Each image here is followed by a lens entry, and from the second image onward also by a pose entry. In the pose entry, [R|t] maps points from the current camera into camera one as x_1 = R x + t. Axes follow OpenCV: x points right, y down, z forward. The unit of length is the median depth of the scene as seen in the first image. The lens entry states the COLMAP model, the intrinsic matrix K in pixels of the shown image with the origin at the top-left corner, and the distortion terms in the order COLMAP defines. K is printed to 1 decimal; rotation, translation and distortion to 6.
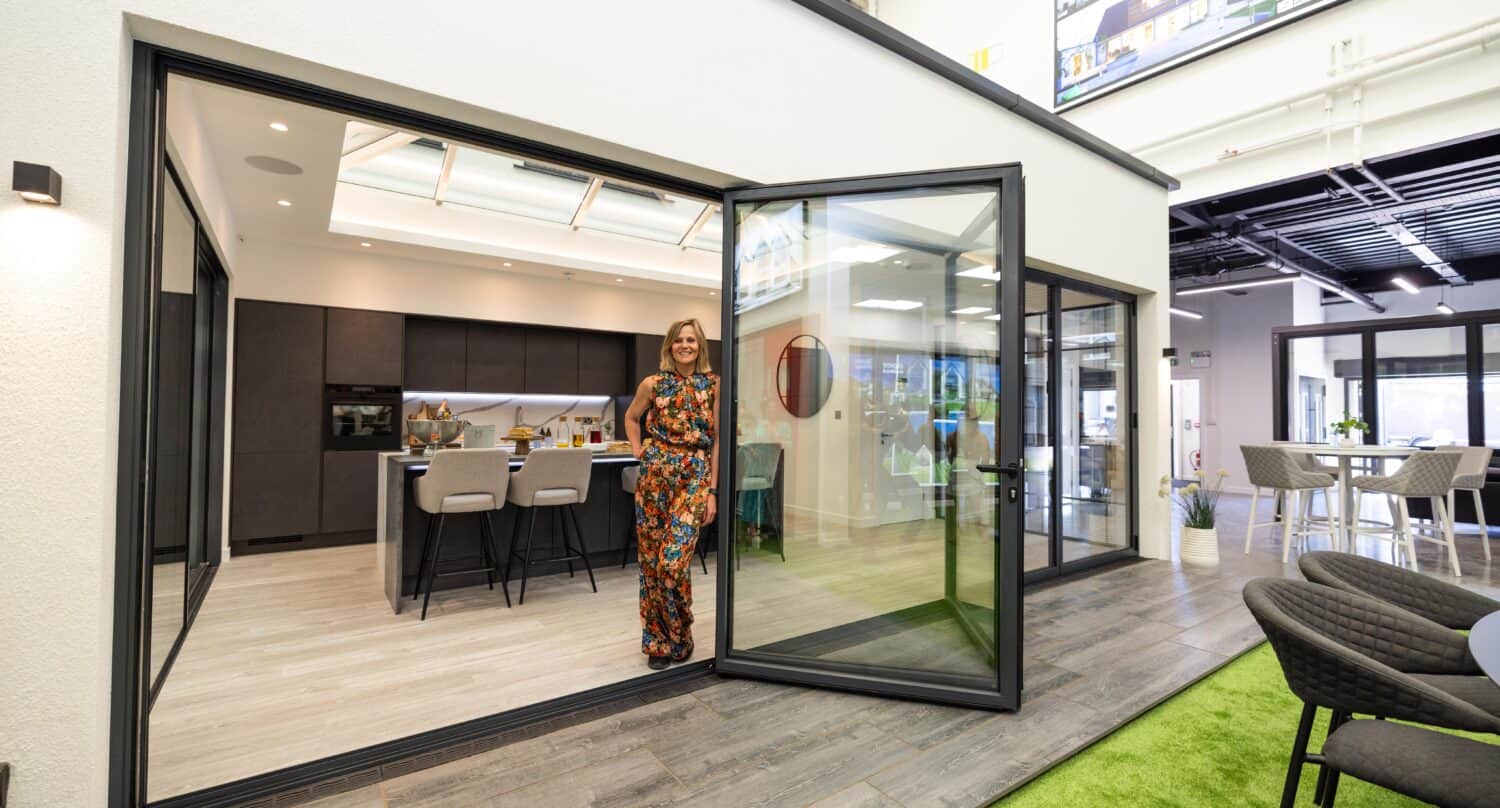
lens RADIAL K [[645.4, 0, 749.6], [0, 645.4, 402.3], [0, 0, 1]] dist [-0.001211, -0.000036]
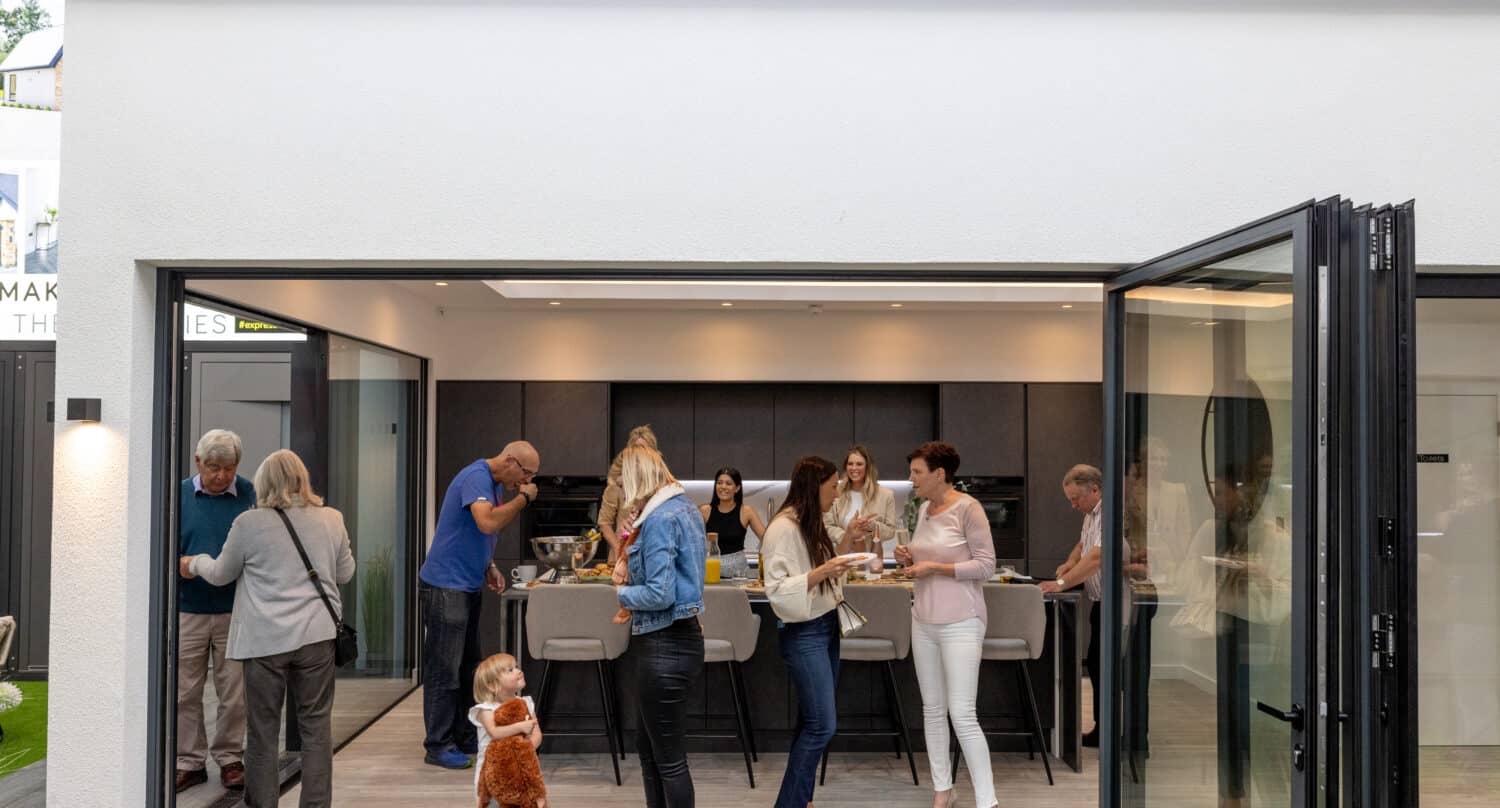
lens RADIAL K [[1204.2, 0, 752.9], [0, 1204.2, 410.5], [0, 0, 1]] dist [-0.001809, -0.001493]
pose [[0.819007, -0.019673, -0.573447, 0.450452], [0.014772, 0.999804, -0.013202, -0.087064], [0.573594, 0.002342, 0.819136, -0.077765]]
